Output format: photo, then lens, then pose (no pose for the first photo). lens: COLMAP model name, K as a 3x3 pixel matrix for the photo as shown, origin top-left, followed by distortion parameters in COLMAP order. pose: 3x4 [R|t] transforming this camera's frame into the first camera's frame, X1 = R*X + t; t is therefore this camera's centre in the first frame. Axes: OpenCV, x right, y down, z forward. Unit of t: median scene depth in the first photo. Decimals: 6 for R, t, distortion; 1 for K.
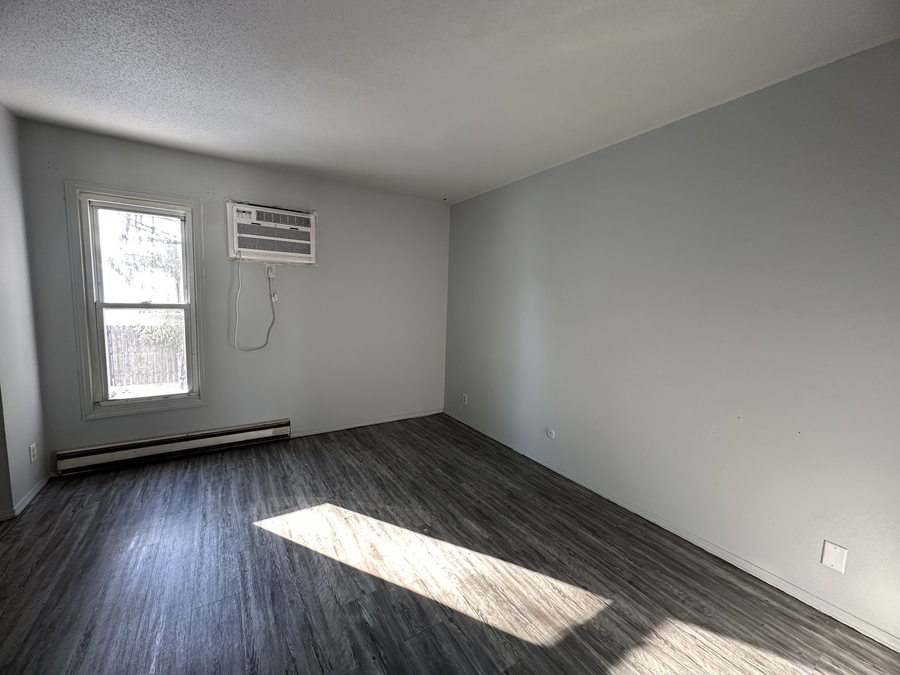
lens RADIAL K [[359.7, 0, 452.4], [0, 359.7, 342.3], [0, 0, 1]] dist [-0.001395, -0.000105]
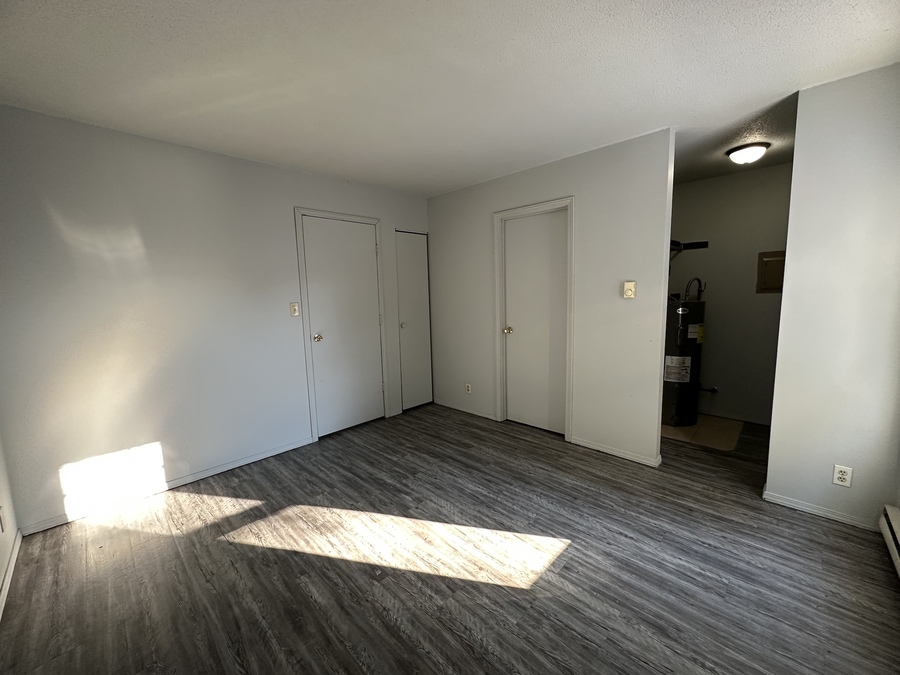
lens RADIAL K [[359.7, 0, 450.1], [0, 359.7, 335.9], [0, 0, 1]] dist [-0.001395, -0.000105]
pose [[-0.976254, 0.017446, -0.215926, -0.065637], [-0.032153, 0.974043, 0.224067, -0.201212], [0.214230, 0.225689, -0.950352, 1.674514]]
